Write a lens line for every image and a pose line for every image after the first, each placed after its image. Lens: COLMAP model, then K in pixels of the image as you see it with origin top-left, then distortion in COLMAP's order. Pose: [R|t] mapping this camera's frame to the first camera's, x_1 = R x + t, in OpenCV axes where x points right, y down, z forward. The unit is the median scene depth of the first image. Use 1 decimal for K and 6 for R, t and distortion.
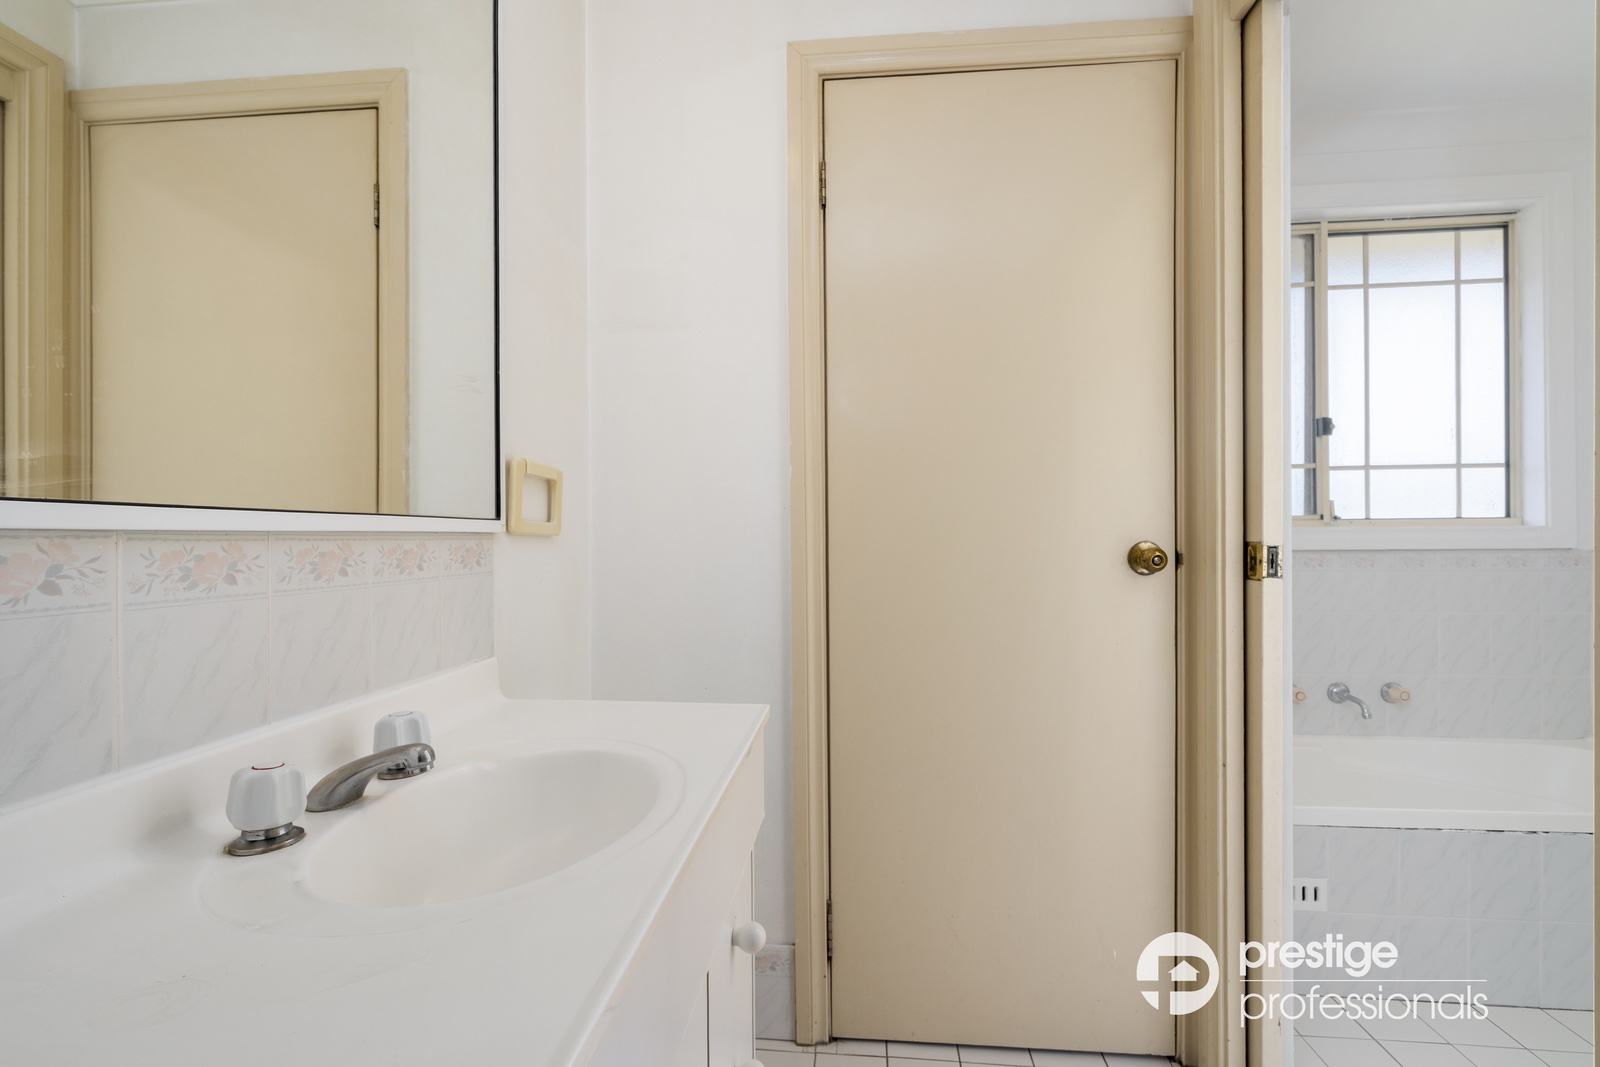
lens RADIAL K [[735.4, 0, 789.2], [0, 735.4, 536.5], [0, 0, 1]] dist [-0.000124, 0.001475]
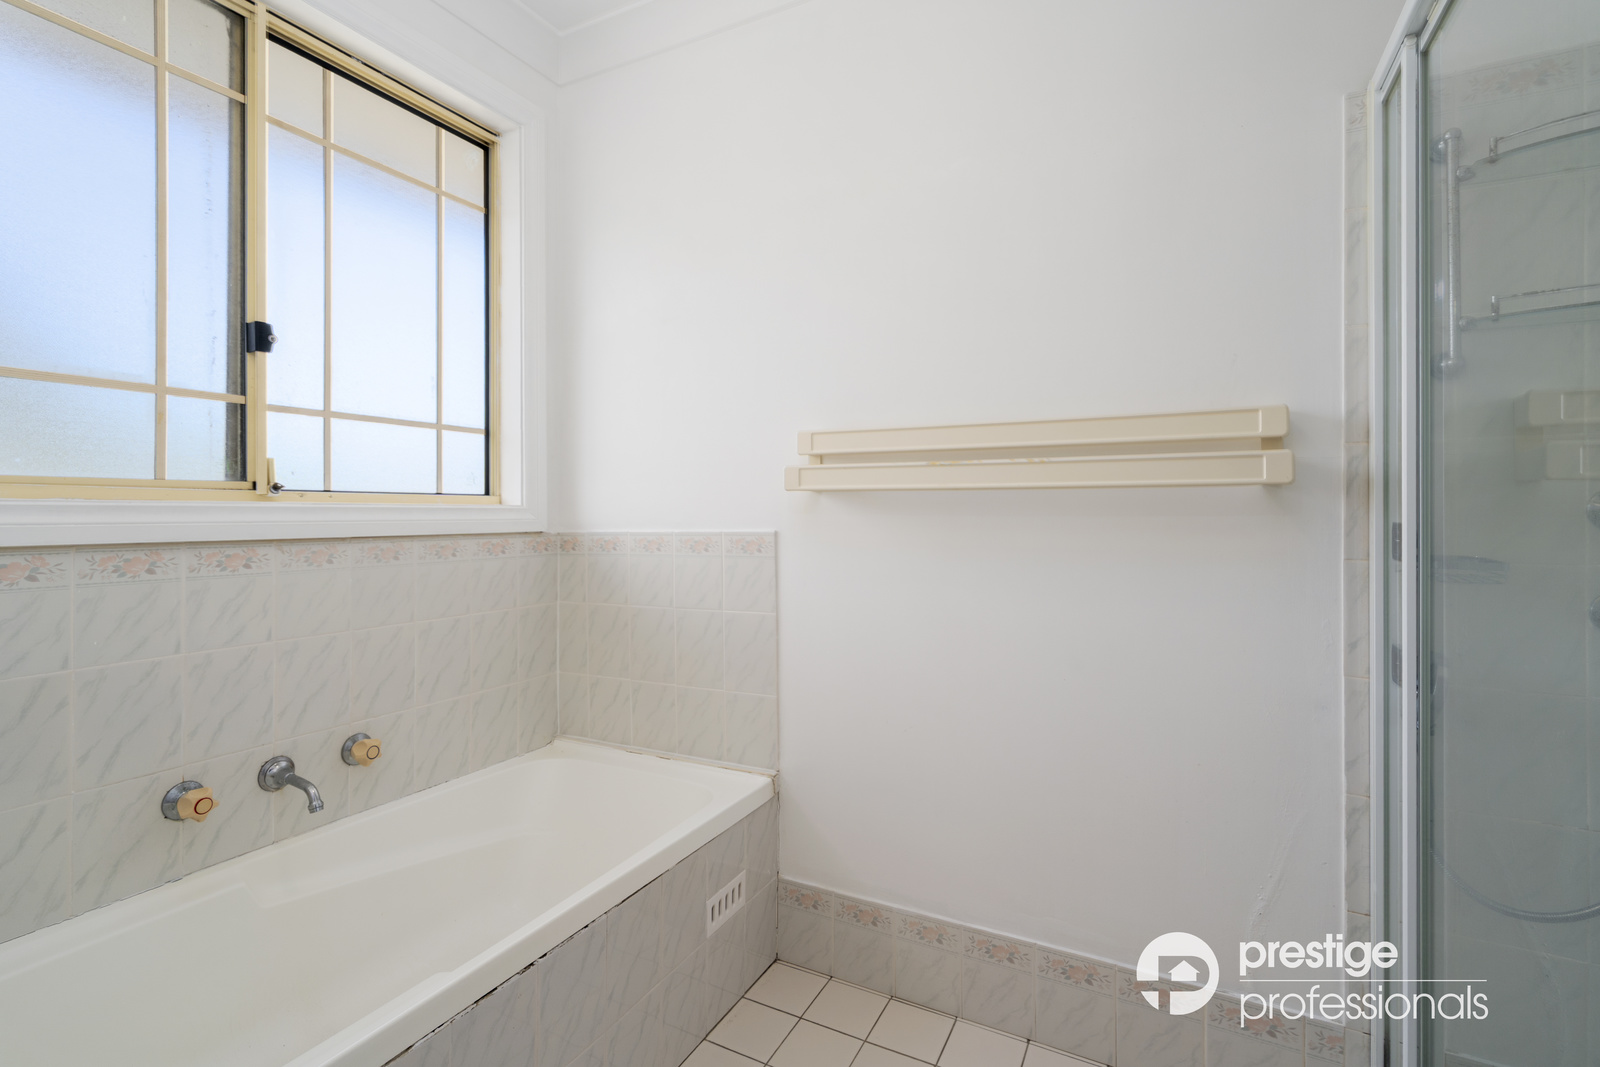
lens RADIAL K [[735.4, 0, 791.4], [0, 735.4, 520.8], [0, 0, 1]] dist [-0.000124, 0.001475]
pose [[0.376042, -0.003103, 0.926597, 0.333324], [-0.007038, 0.999956, 0.006205, -0.004359], [-0.926576, -0.008855, 0.376004, 0.366670]]
